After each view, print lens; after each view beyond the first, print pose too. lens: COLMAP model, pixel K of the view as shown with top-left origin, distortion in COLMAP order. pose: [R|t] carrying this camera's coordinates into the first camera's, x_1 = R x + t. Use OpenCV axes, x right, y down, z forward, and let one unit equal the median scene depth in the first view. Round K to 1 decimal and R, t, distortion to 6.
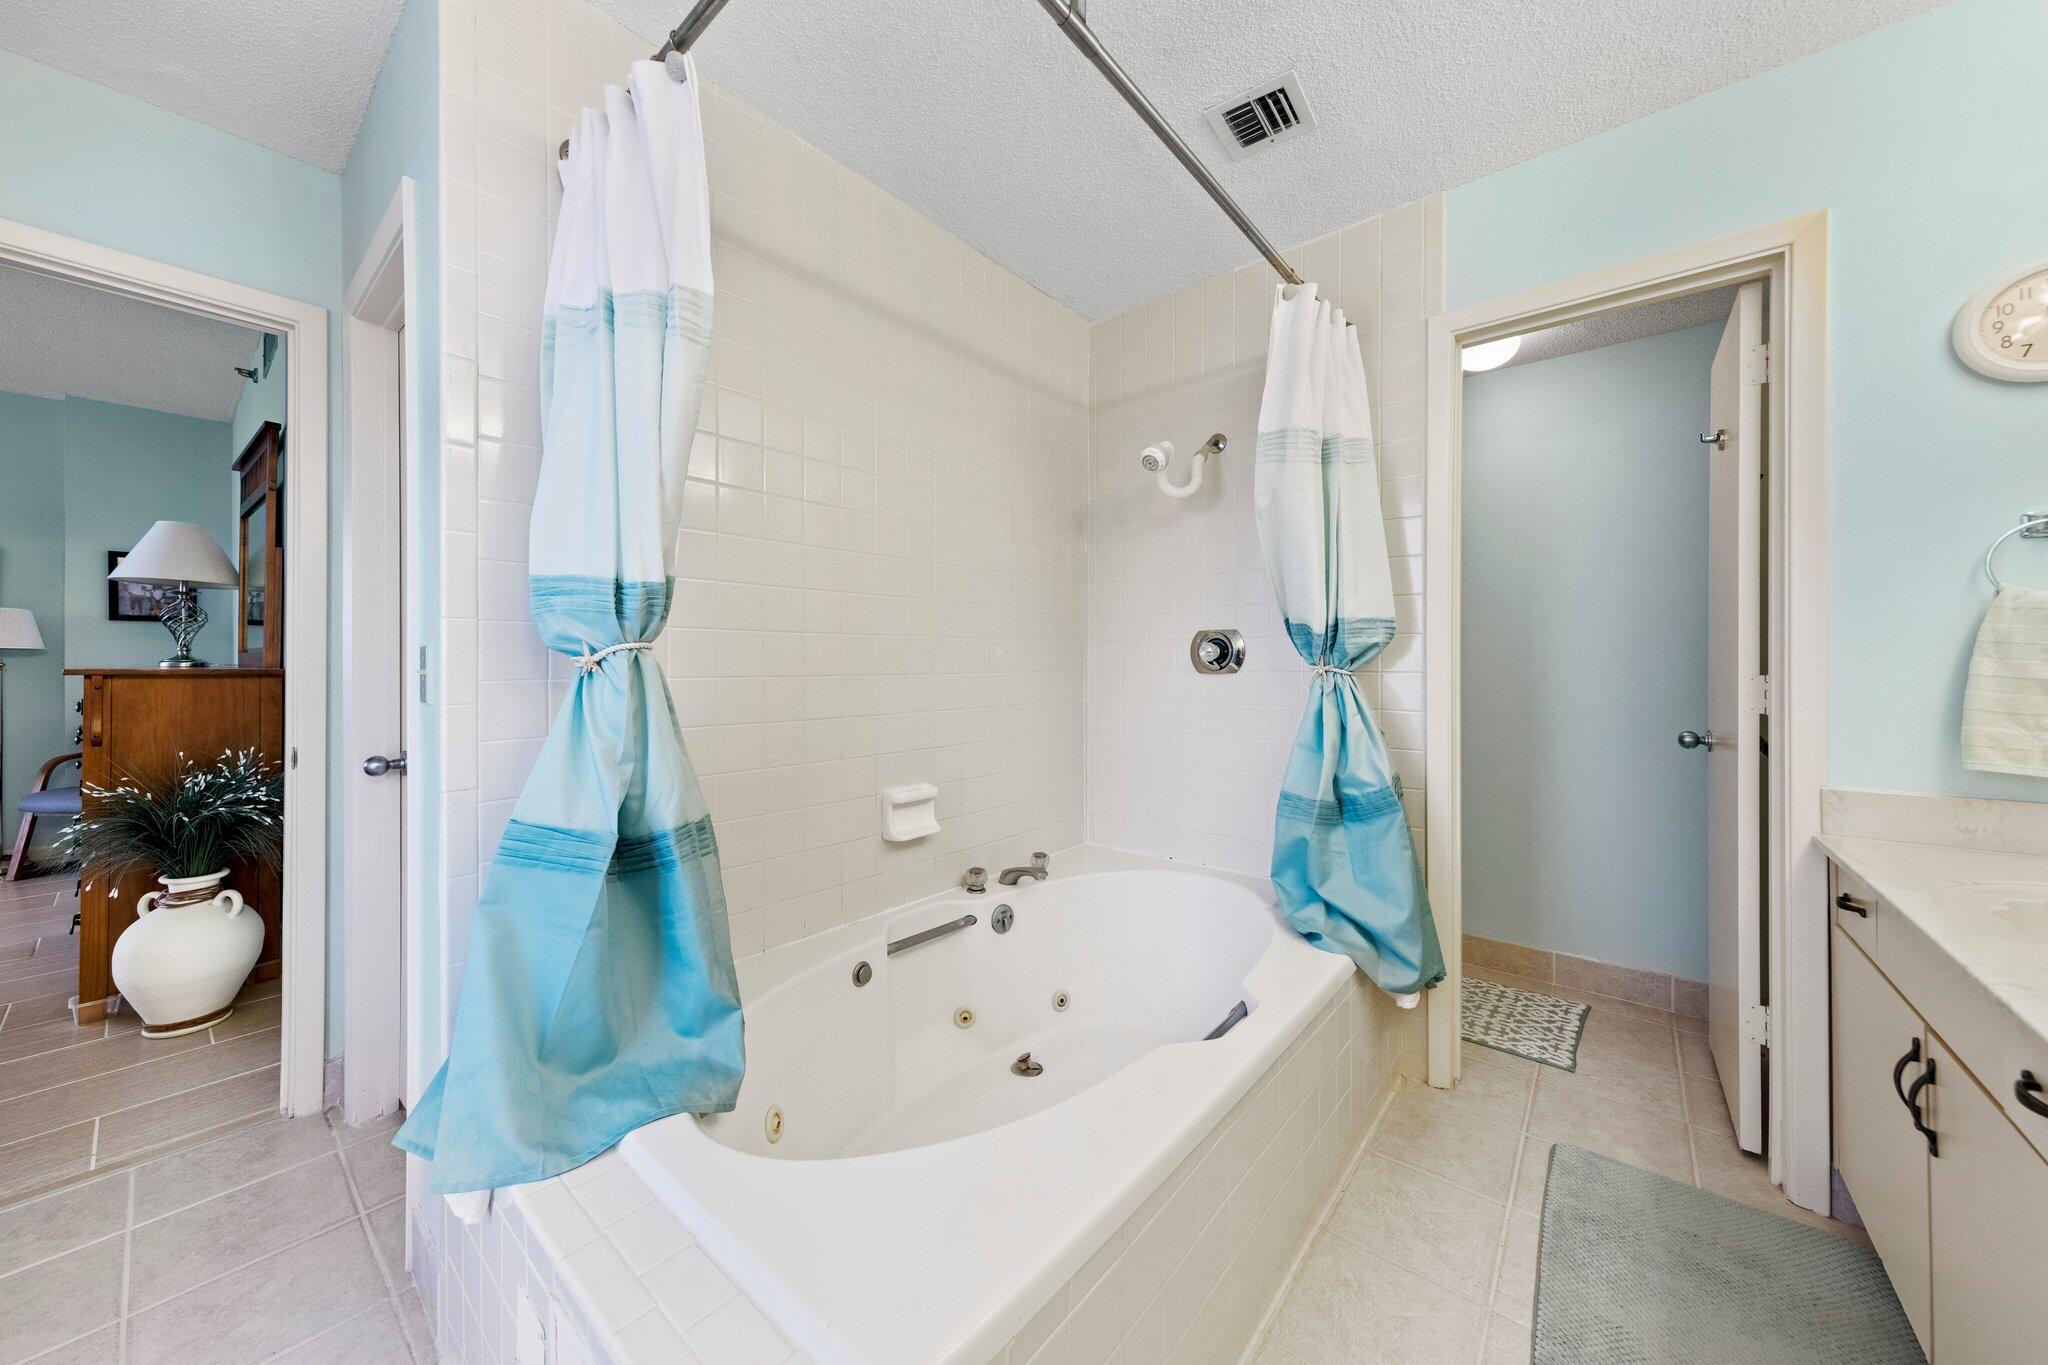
lens RADIAL K [[718.0, 0, 1025.8], [0, 718.0, 666.1], [0, 0, 1]] dist [0.009464, -0.000120]
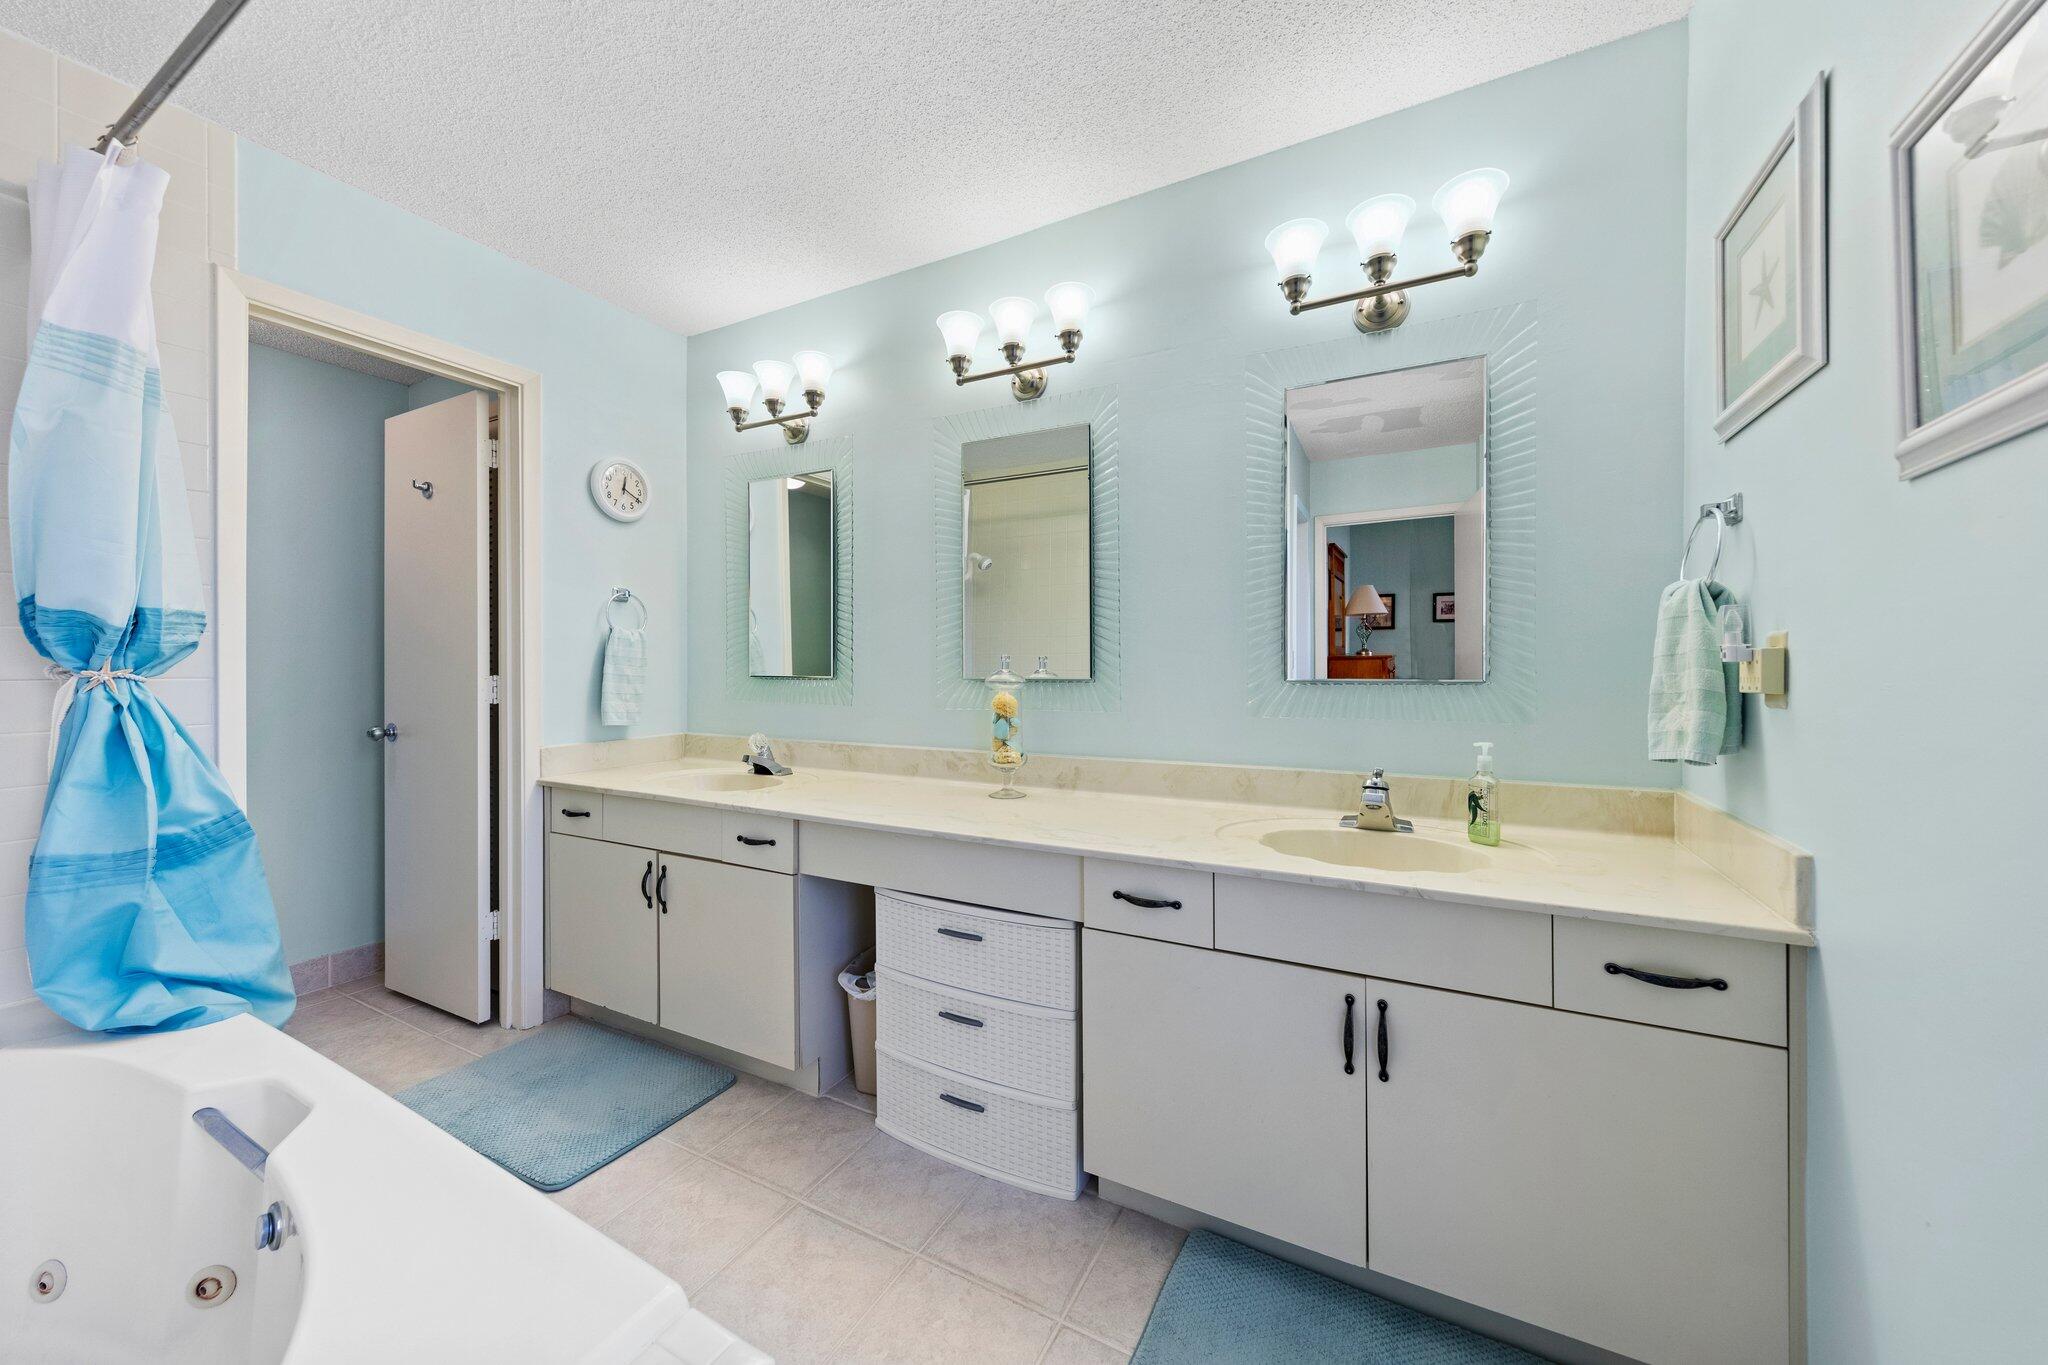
lens RADIAL K [[727.4, 0, 1022.3], [0, 727.4, 676.9], [0, 0, 1]] dist [0.000208, -0.000016]
pose [[-0.190934, -0.011003, 0.981541, -0.519534], [0.005924, 0.999906, 0.012361, 0.002655], [-0.981585, 0.008175, -0.190851, 0.244834]]
